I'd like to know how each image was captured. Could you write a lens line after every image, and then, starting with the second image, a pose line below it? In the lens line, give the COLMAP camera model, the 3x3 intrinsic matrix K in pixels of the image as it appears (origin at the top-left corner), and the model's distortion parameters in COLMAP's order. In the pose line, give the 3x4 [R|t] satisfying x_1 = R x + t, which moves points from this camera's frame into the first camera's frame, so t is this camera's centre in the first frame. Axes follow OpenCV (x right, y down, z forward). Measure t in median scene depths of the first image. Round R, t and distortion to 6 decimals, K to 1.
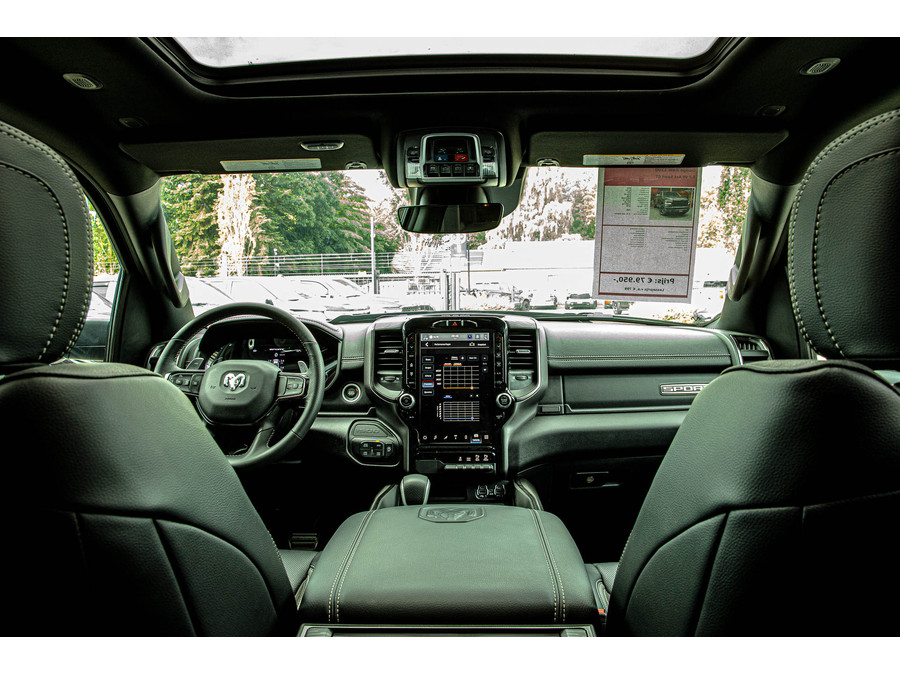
lens RADIAL K [[618.8, 0, 450.0], [0, 618.8, 337.5], [0, 0, 1]] dist [-0.104913, 0.090749]
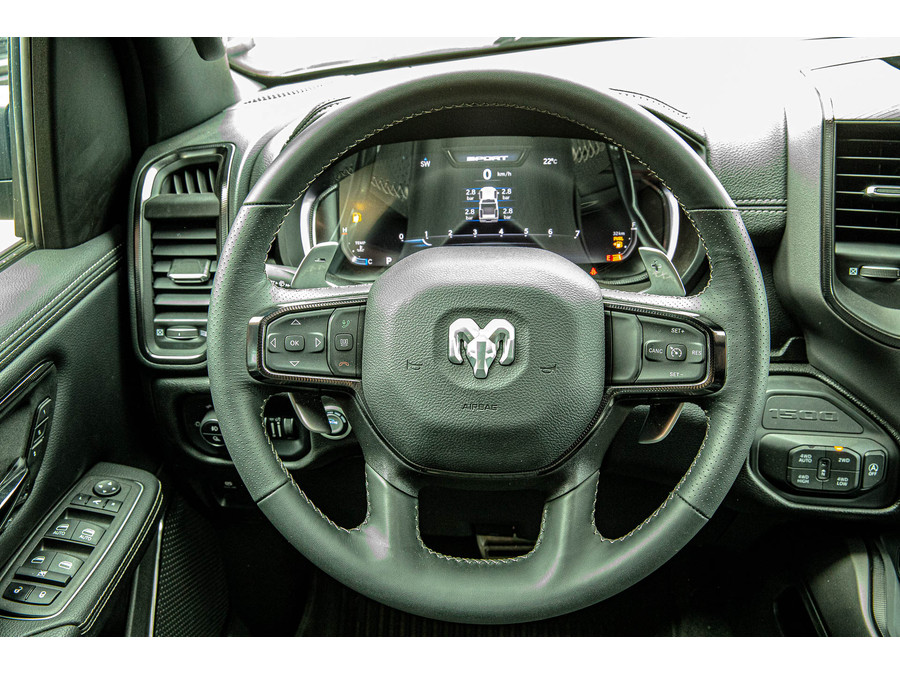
lens RADIAL K [[903.5, 0, 450.0], [0, 903.5, 337.5], [0, 0, 1]] dist [-0.008434, 0.027697]
pose [[0.999042, -0.016618, -0.040479, -0.329209], [0.031175, 0.919469, 0.391925, -0.107624], [0.030706, -0.392812, 0.919106, 0.541800]]
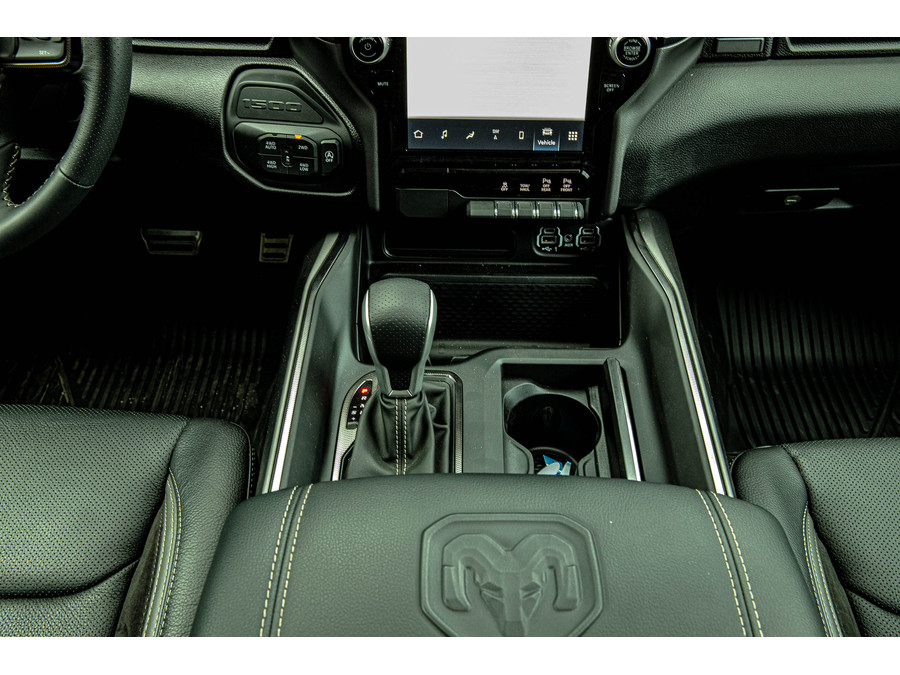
lens RADIAL K [[903.5, 0, 450.0], [0, 903.5, 337.5], [0, 0, 1]] dist [-0.008434, 0.027697]
pose [[0.999767, 0.006973, 0.020406, -0.031327], [-0.018465, 0.765625, 0.643023, -0.112624], [-0.011140, -0.643250, 0.765575, 0.474141]]
